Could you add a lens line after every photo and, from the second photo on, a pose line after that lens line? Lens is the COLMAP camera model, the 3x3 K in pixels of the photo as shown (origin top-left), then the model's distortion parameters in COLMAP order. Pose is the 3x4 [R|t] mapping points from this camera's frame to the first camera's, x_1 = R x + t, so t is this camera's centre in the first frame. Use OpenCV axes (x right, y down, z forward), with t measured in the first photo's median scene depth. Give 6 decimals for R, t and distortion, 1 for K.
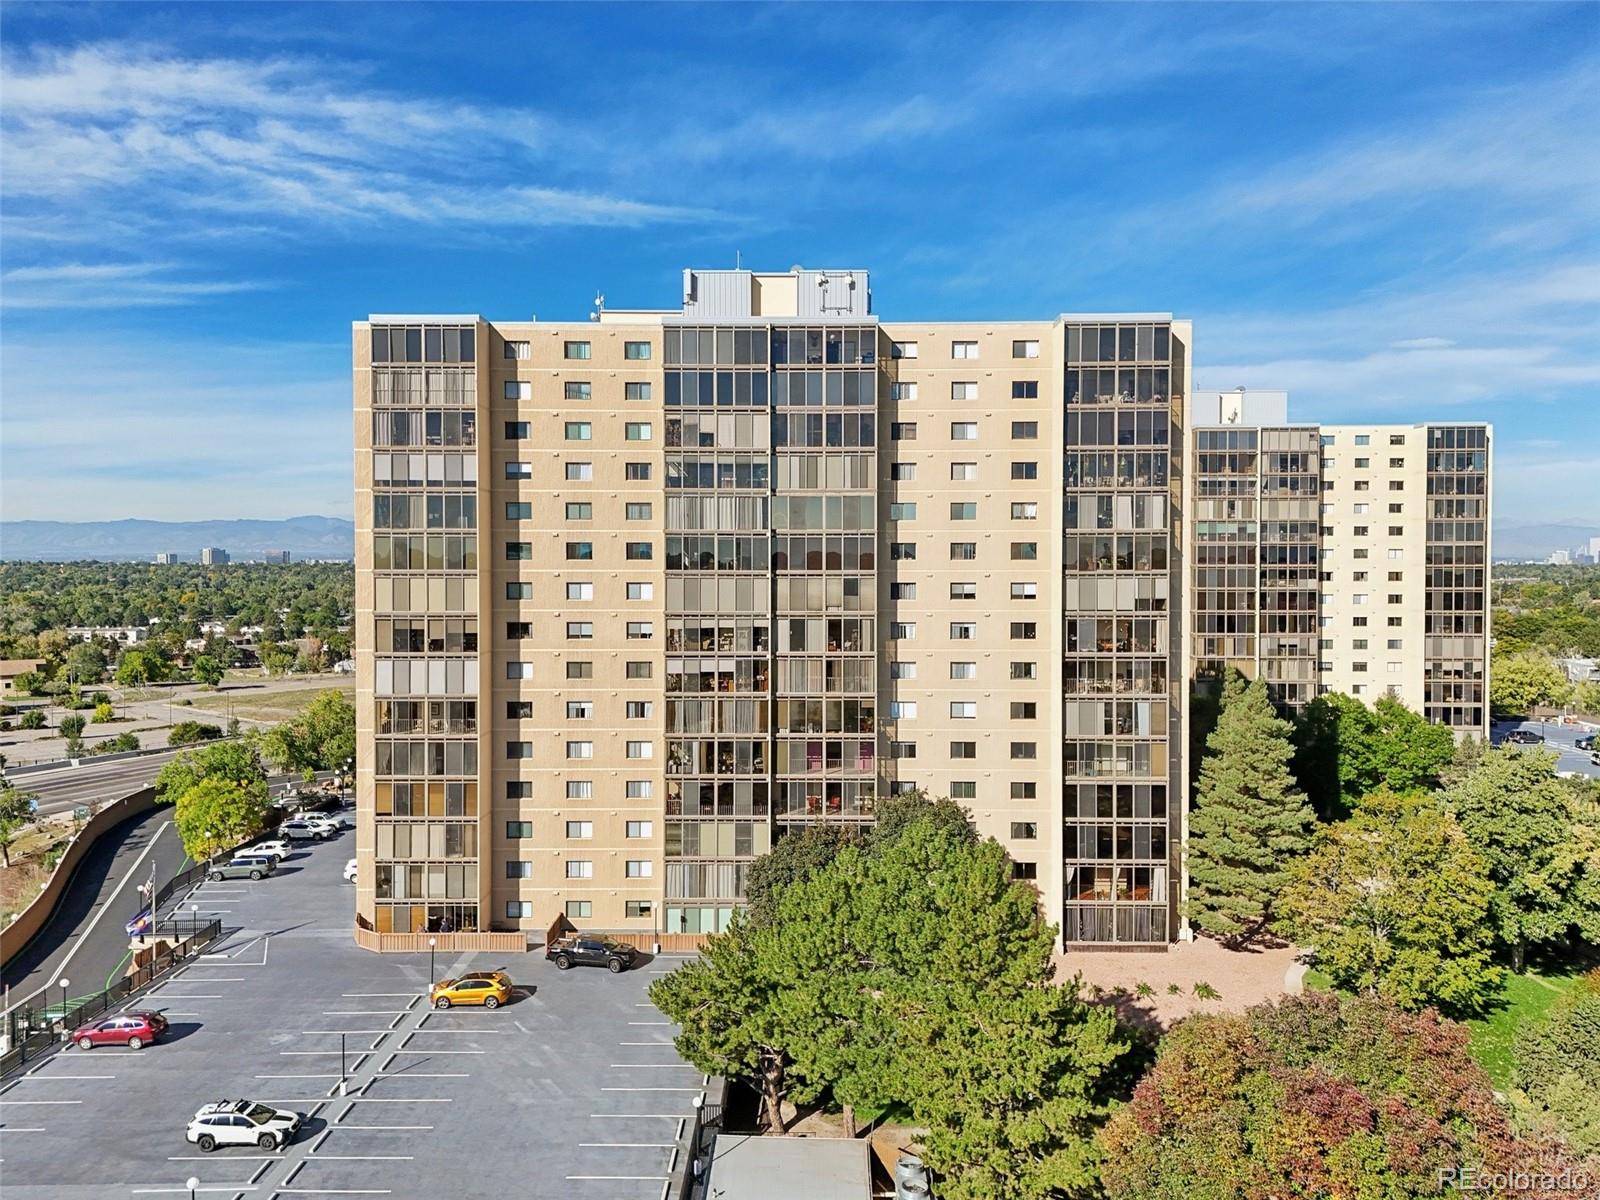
lens RADIAL K [[1179.5, 0, 803.6], [0, 1179.5, 590.3], [0, 0, 1]] dist [0.082817, -0.089321]
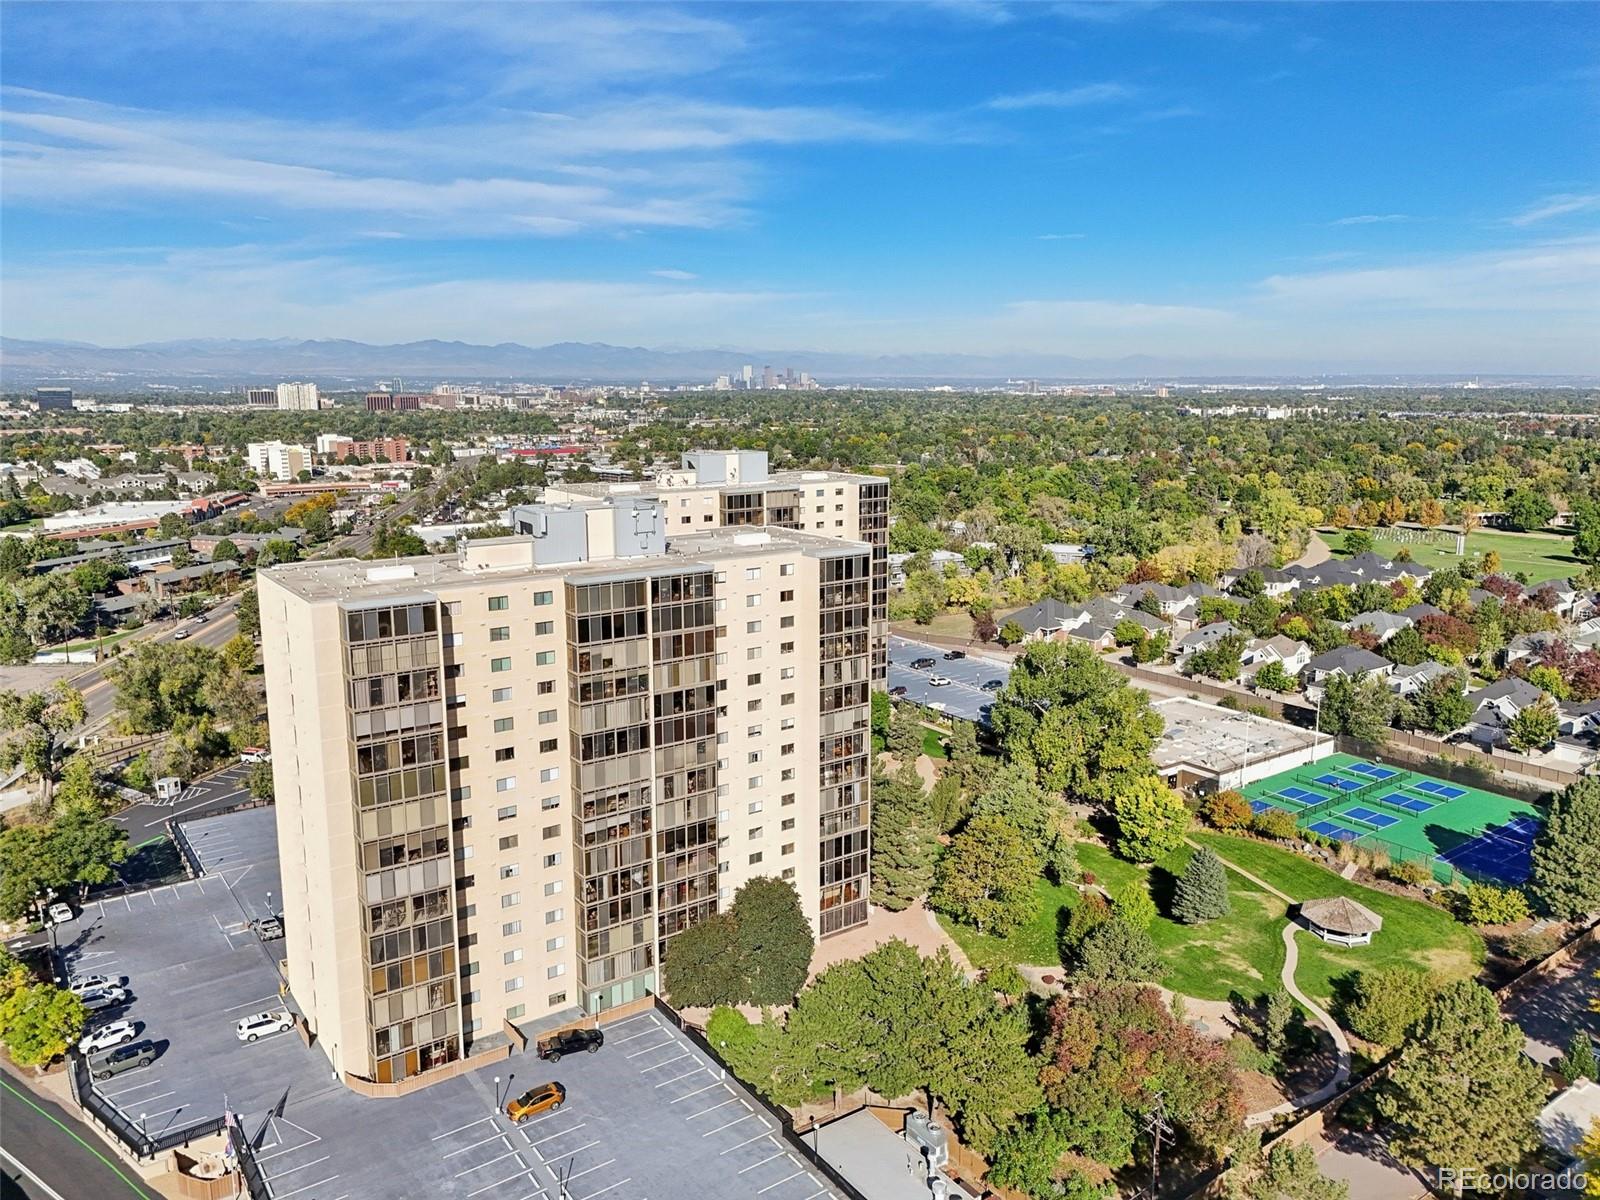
lens RADIAL K [[1179.5, 0, 803.6], [0, 1179.5, 590.3], [0, 0, 1]] dist [0.082817, -0.089321]
pose [[0.807301, -0.107846, 0.580202, -0.677615], [0.020973, 0.987782, 0.154423, -0.414431], [-0.589767, -0.112498, 0.799699, -0.217566]]
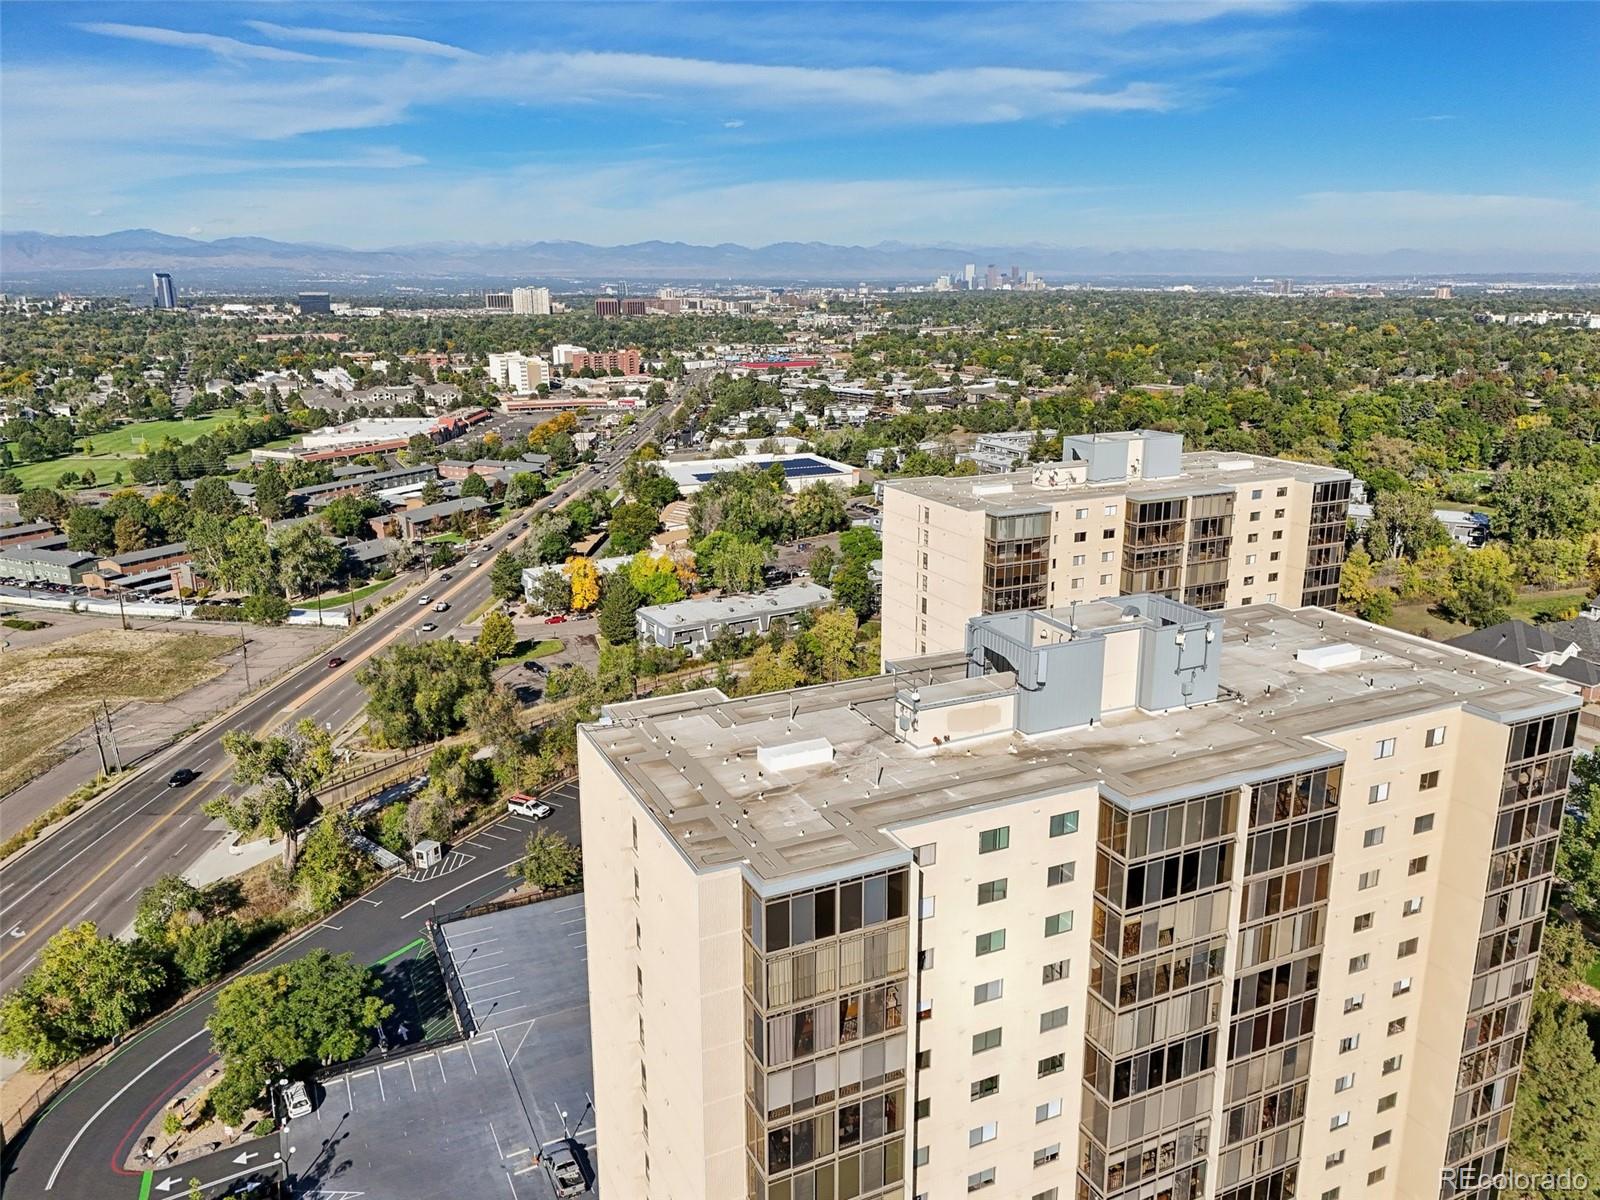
lens RADIAL K [[1191.5, 0, 804.2], [0, 1191.5, 590.1], [0, 0, 1]] dist [0.078242, -0.095099]
pose [[0.898339, -0.116140, 0.423673, -0.588239], [0.018654, 0.973635, 0.227346, -0.521123], [-0.438907, -0.196331, 0.876821, 0.462131]]
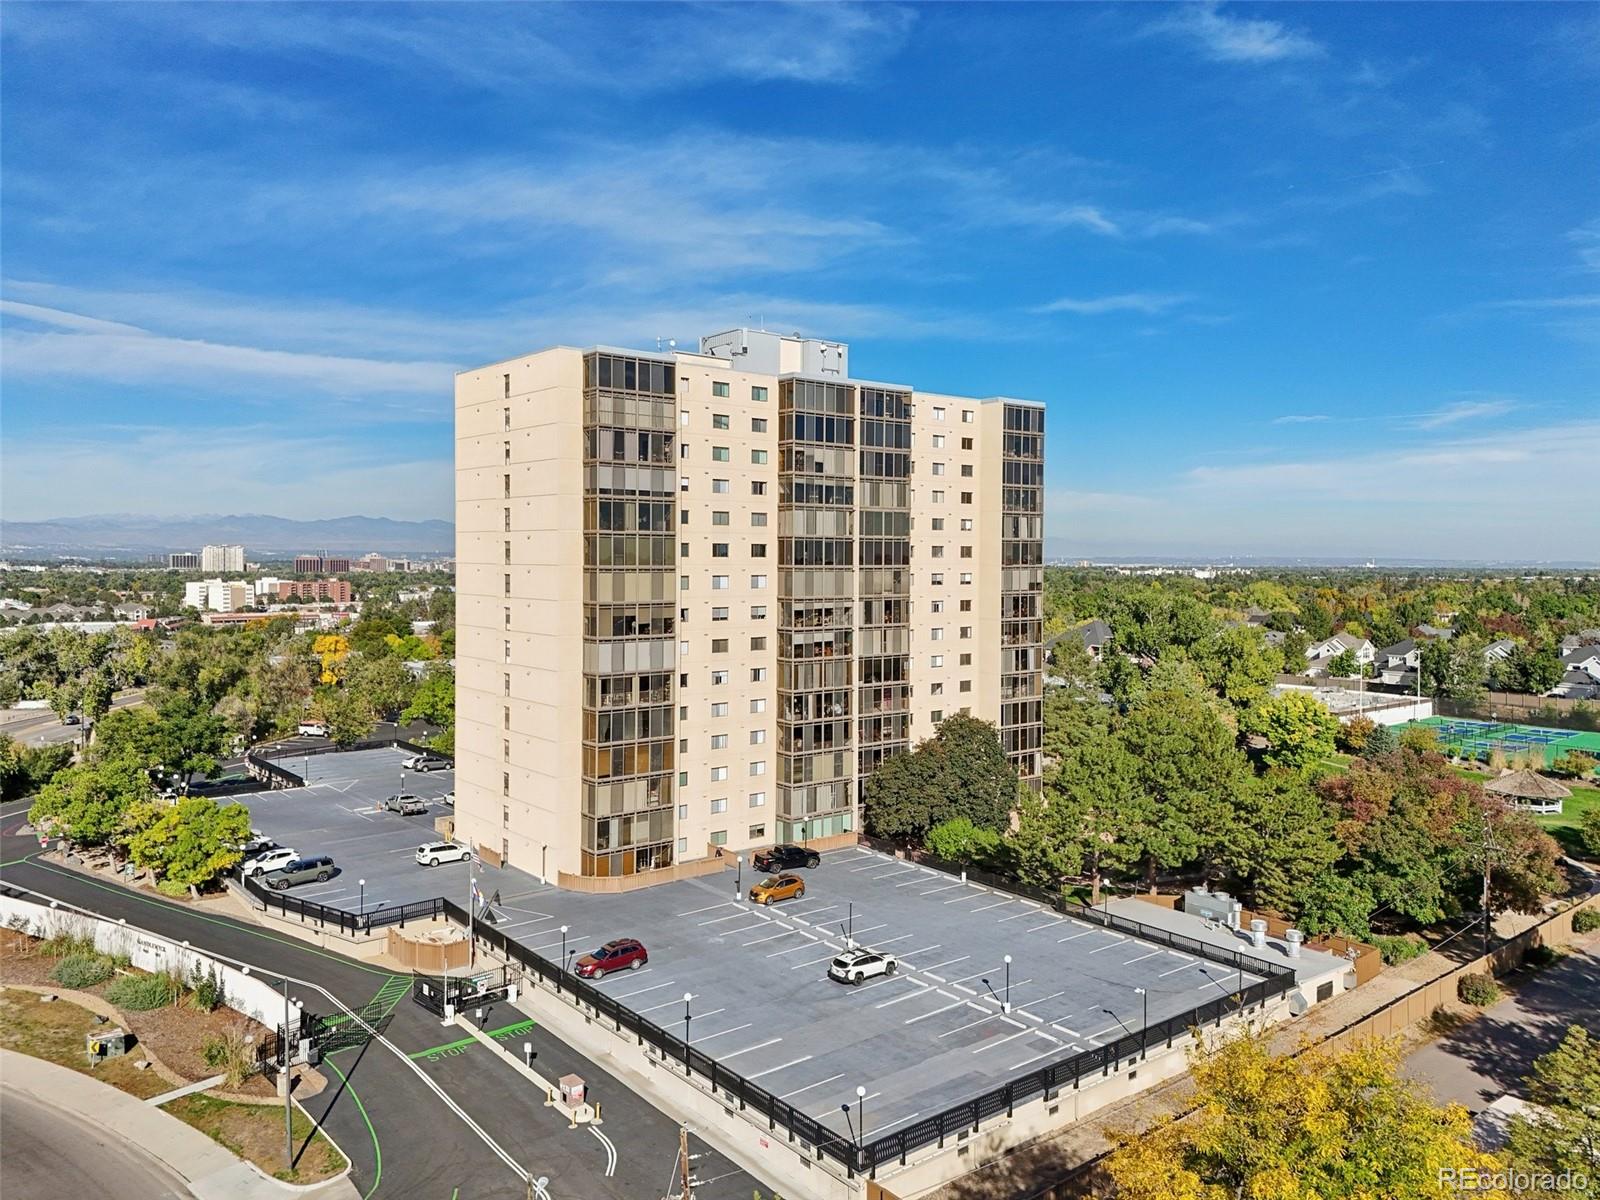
lens RADIAL K [[1179.5, 0, 798.7], [0, 1179.5, 583.2], [0, 0, 1]] dist [0.091814, -0.093184]
pose [[0.770447, -0.012121, 0.637389, -0.941589], [0.015550, 0.999879, 0.000217, 0.002617], [-0.637315, 0.009744, 0.770542, -0.010418]]
